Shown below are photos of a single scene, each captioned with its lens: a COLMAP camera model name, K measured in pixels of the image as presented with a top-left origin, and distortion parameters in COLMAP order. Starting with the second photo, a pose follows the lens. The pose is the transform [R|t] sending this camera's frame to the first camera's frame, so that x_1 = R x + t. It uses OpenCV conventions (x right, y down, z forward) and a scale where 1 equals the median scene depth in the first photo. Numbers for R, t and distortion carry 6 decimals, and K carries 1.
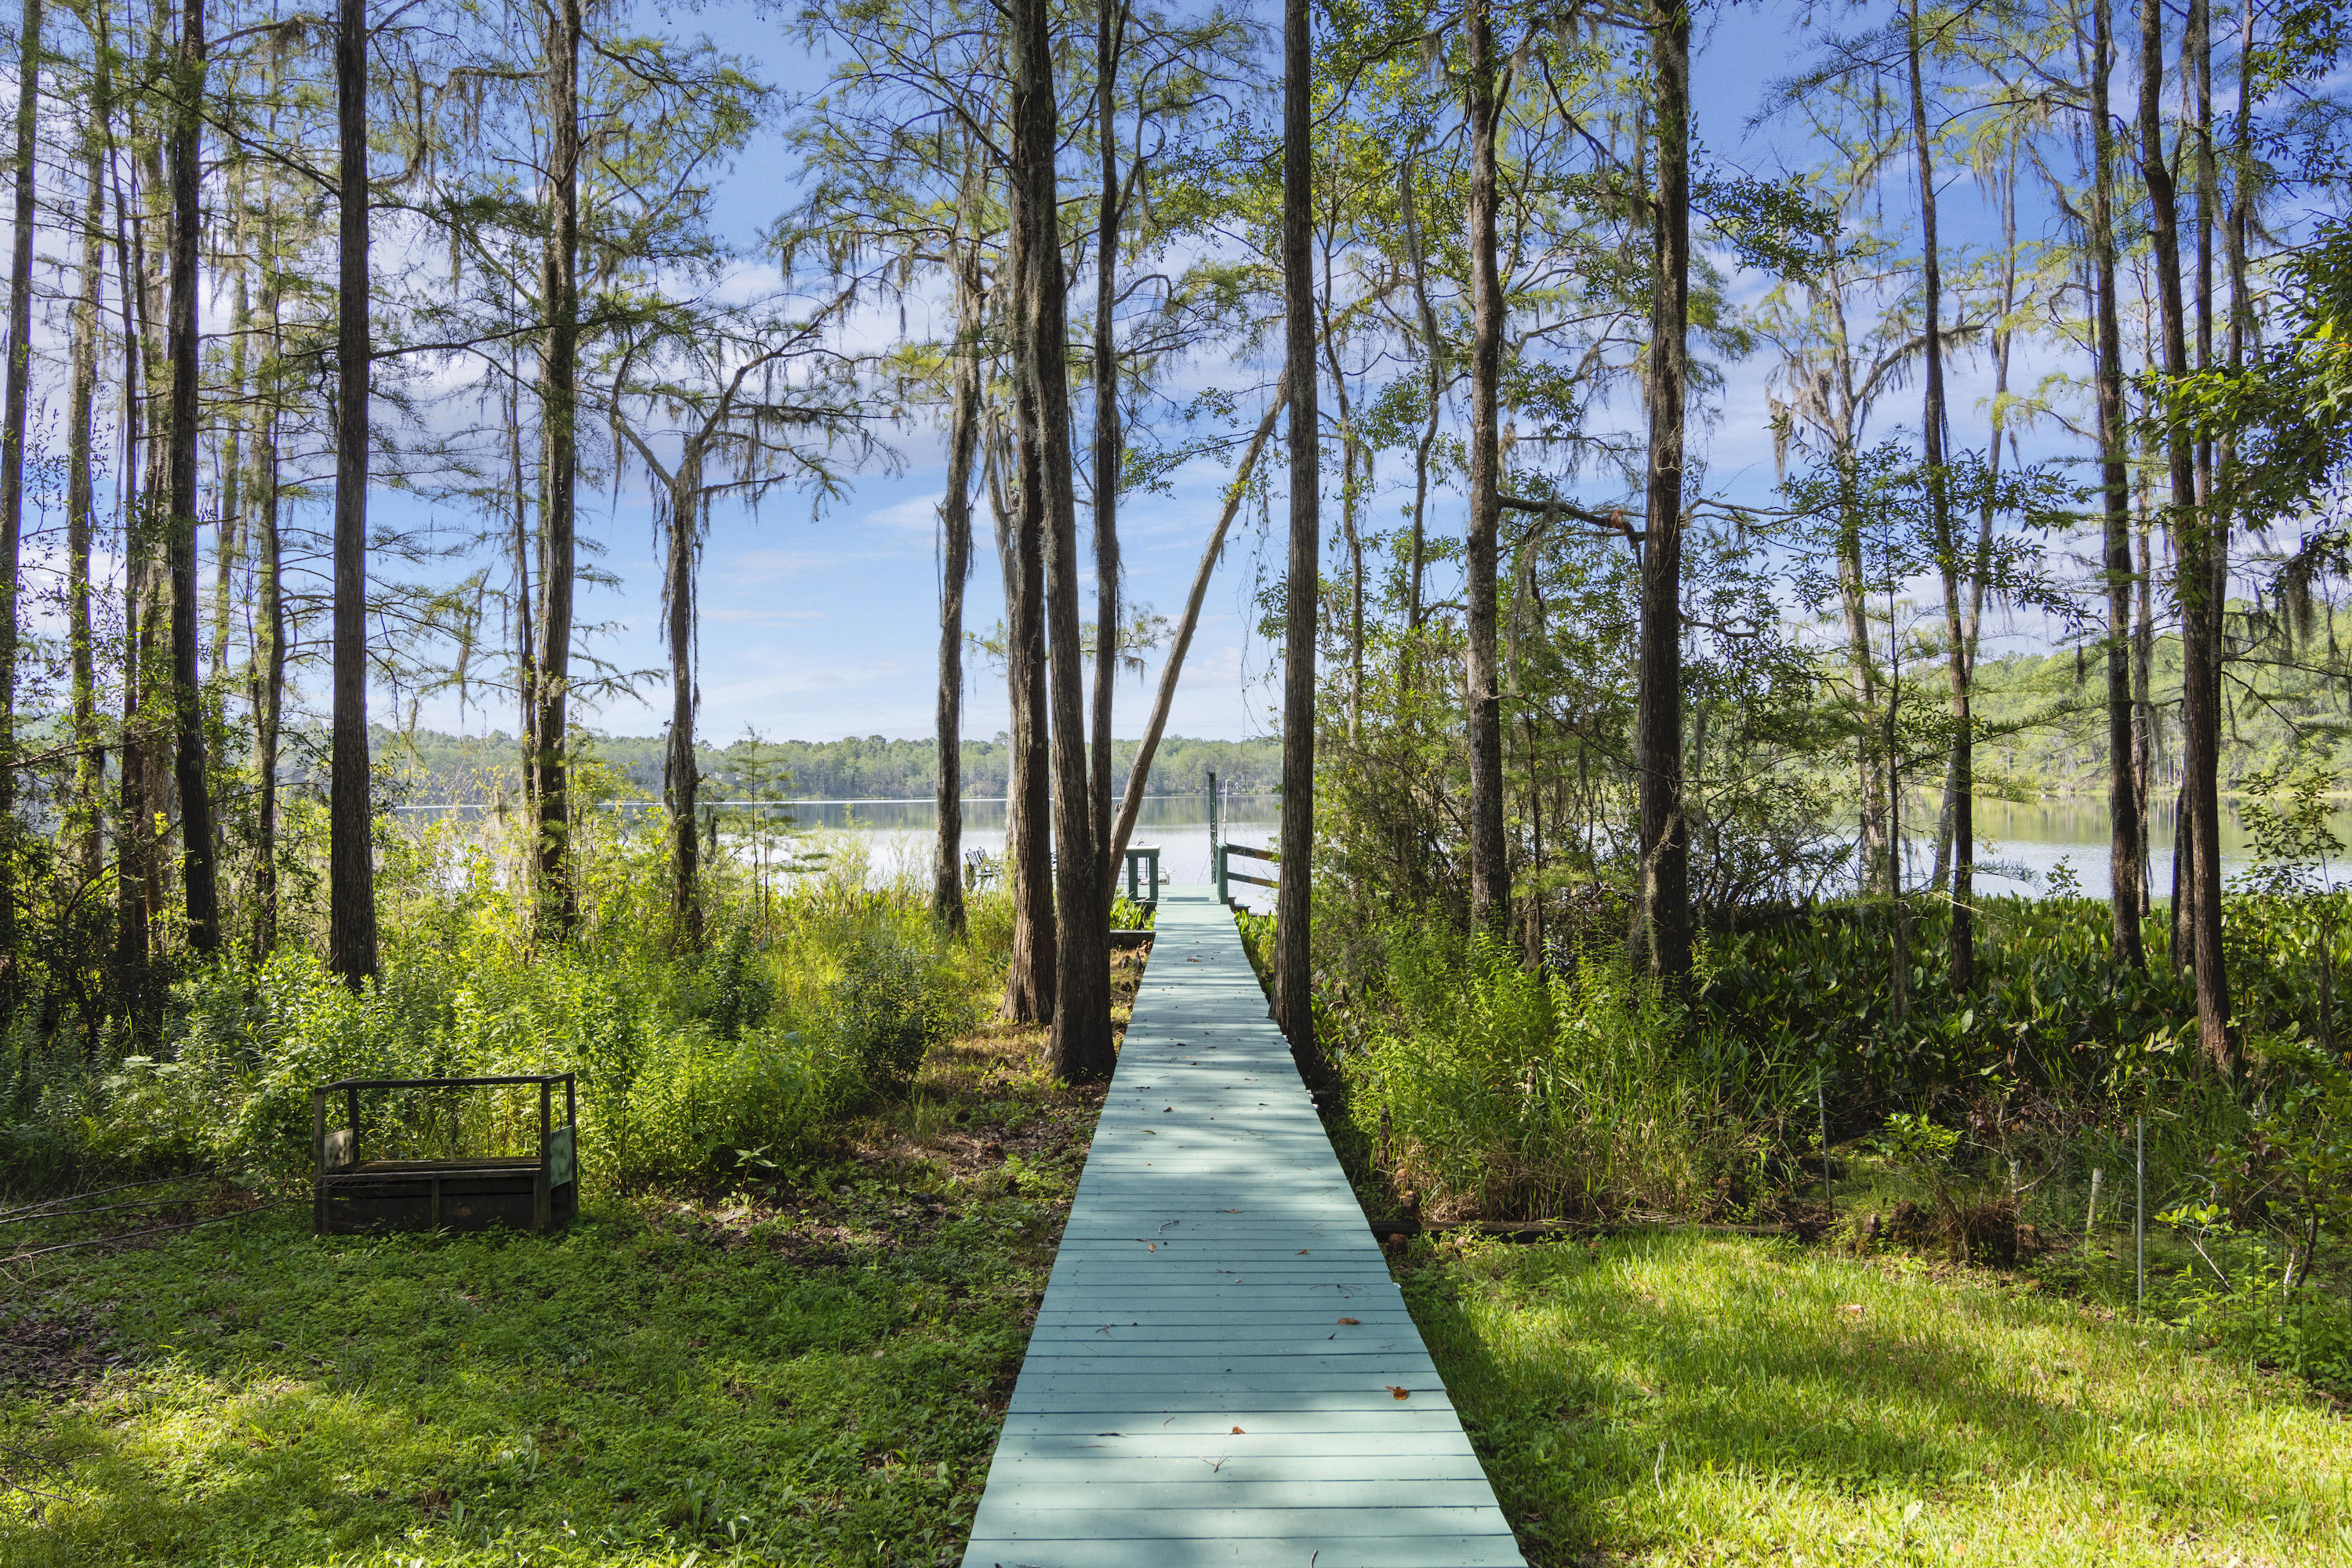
lens RADIAL K [[1613.6, 0, 1166.5], [0, 1613.6, 802.9], [0, 0, 1]] dist [0.003905, 0.001463]
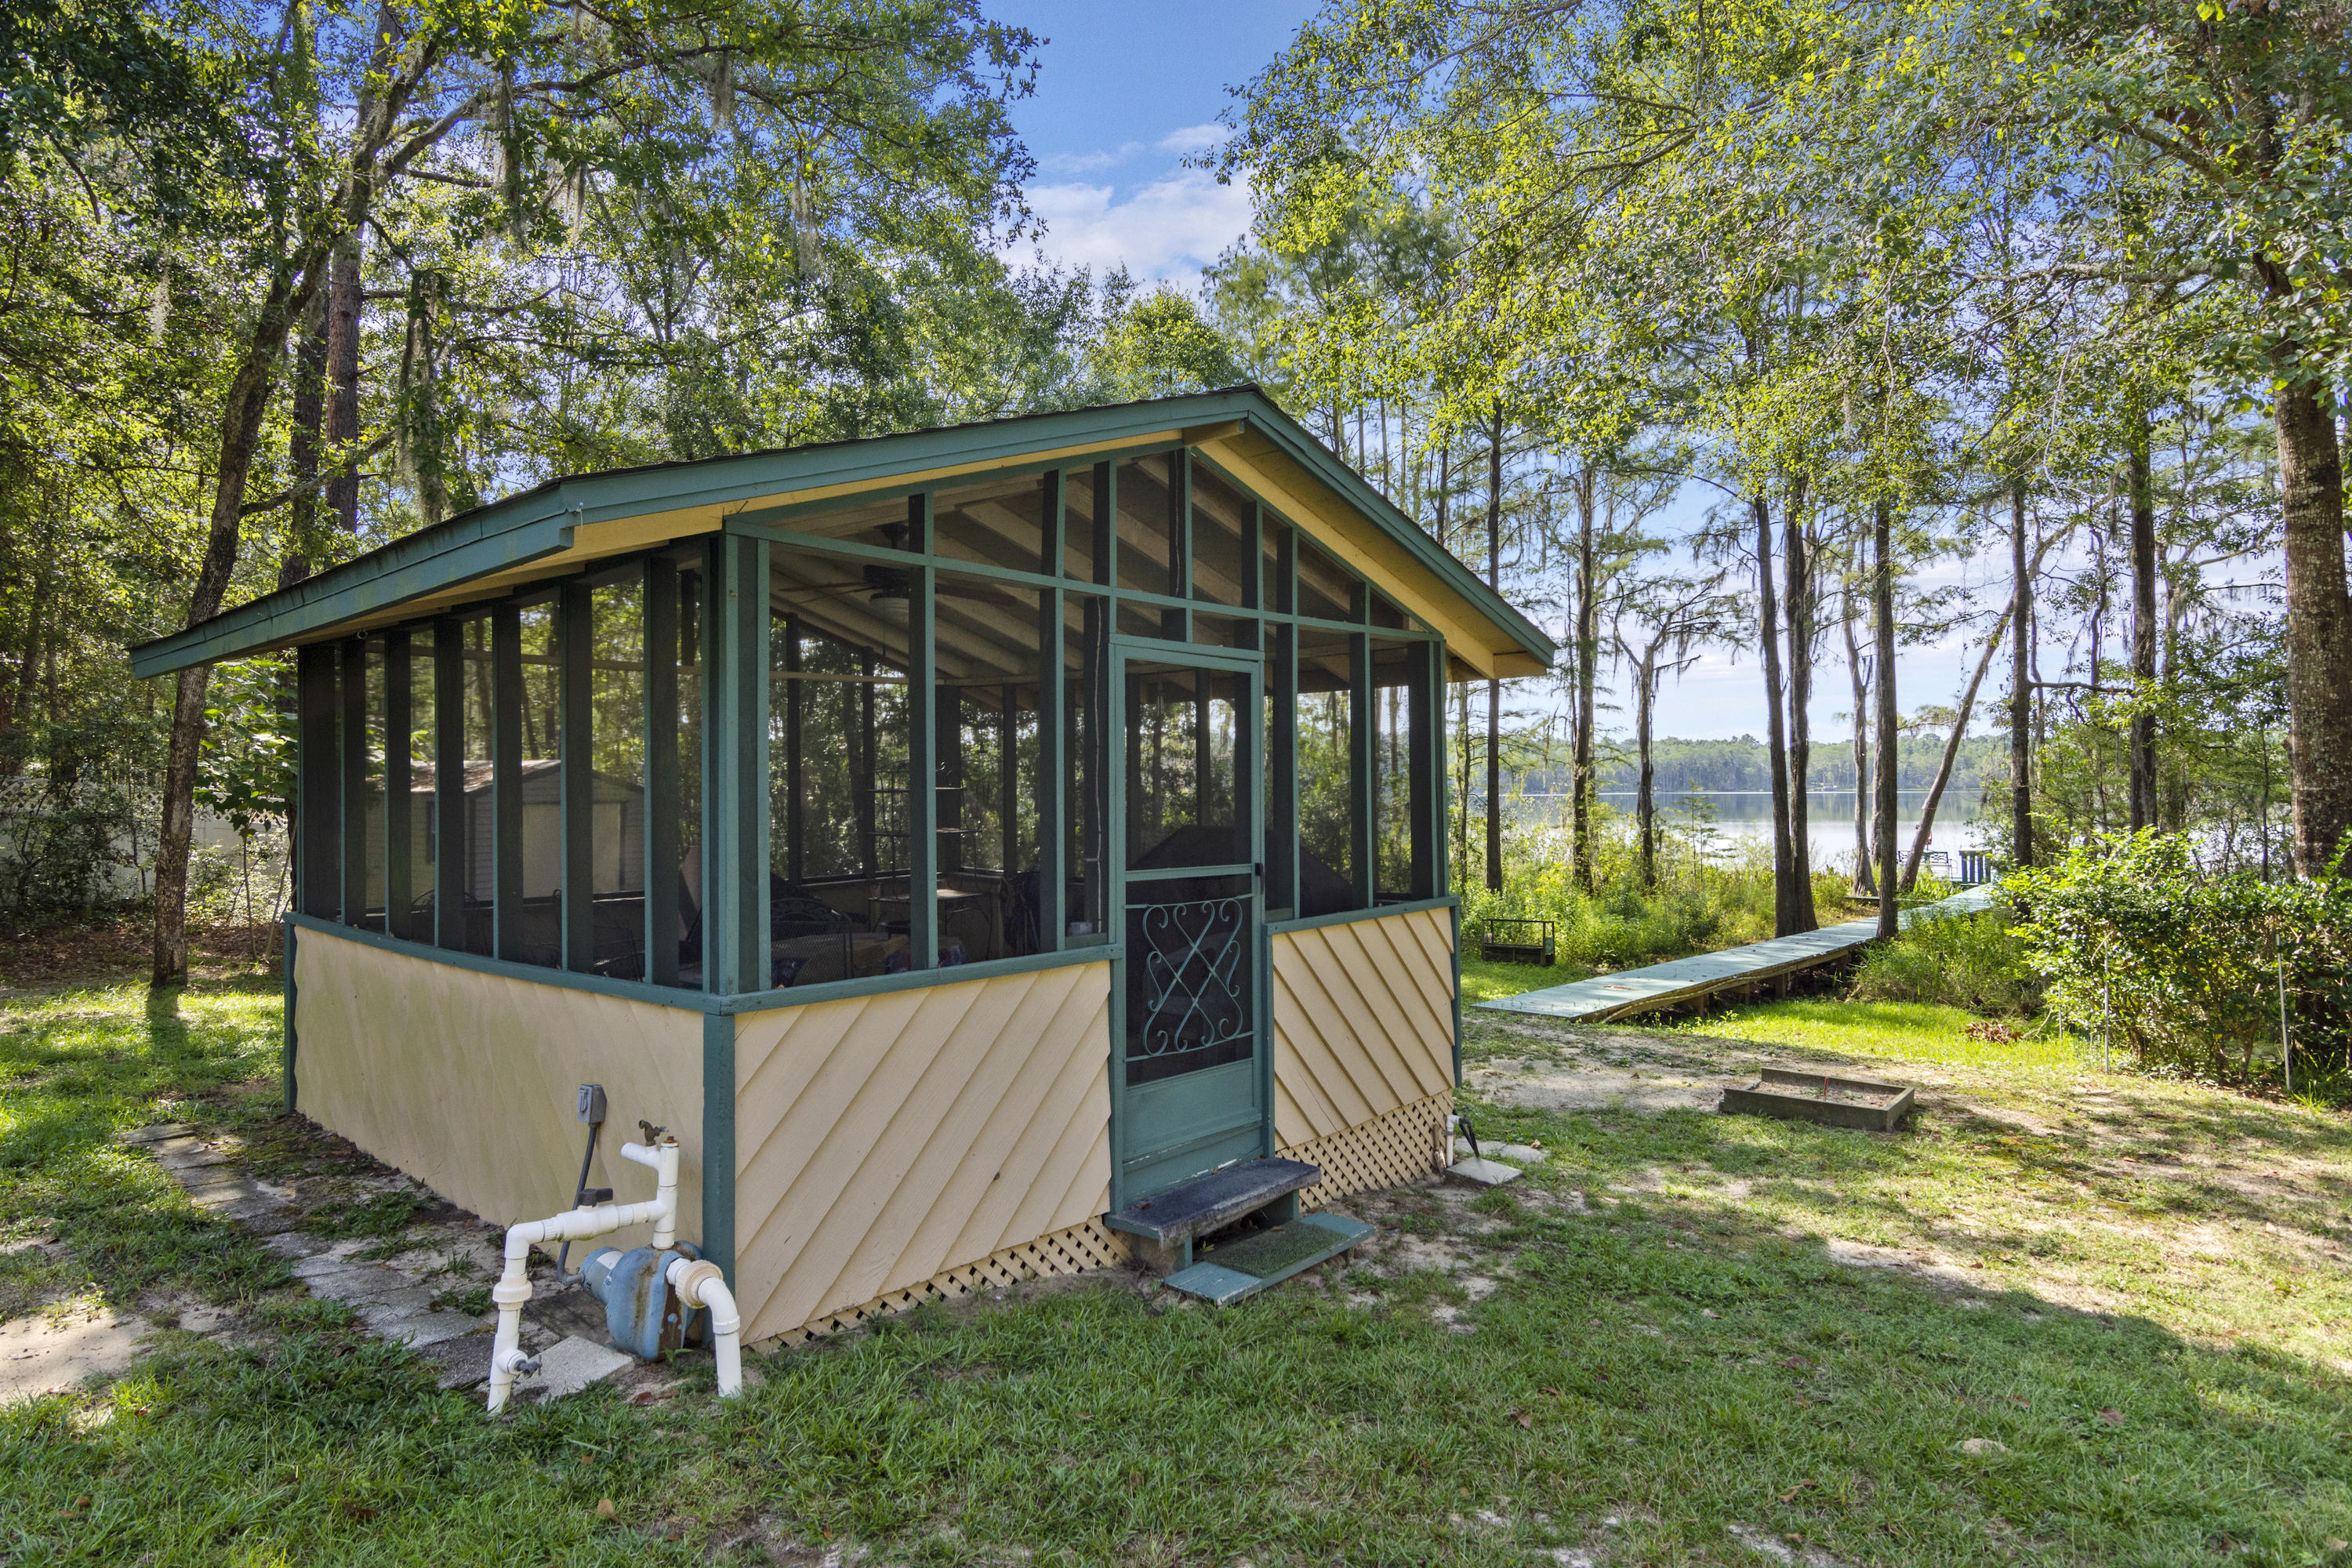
lens RADIAL K [[1251.5, 0, 1178.8], [0, 1251.5, 811.4], [0, 0, 1]] dist [-0.008975, -0.000083]
pose [[0.751801, 0.012065, -0.659279, 0.375147], [-0.002710, 0.999881, 0.015208, -0.045767], [0.659384, -0.009647, 0.751744, -0.721383]]
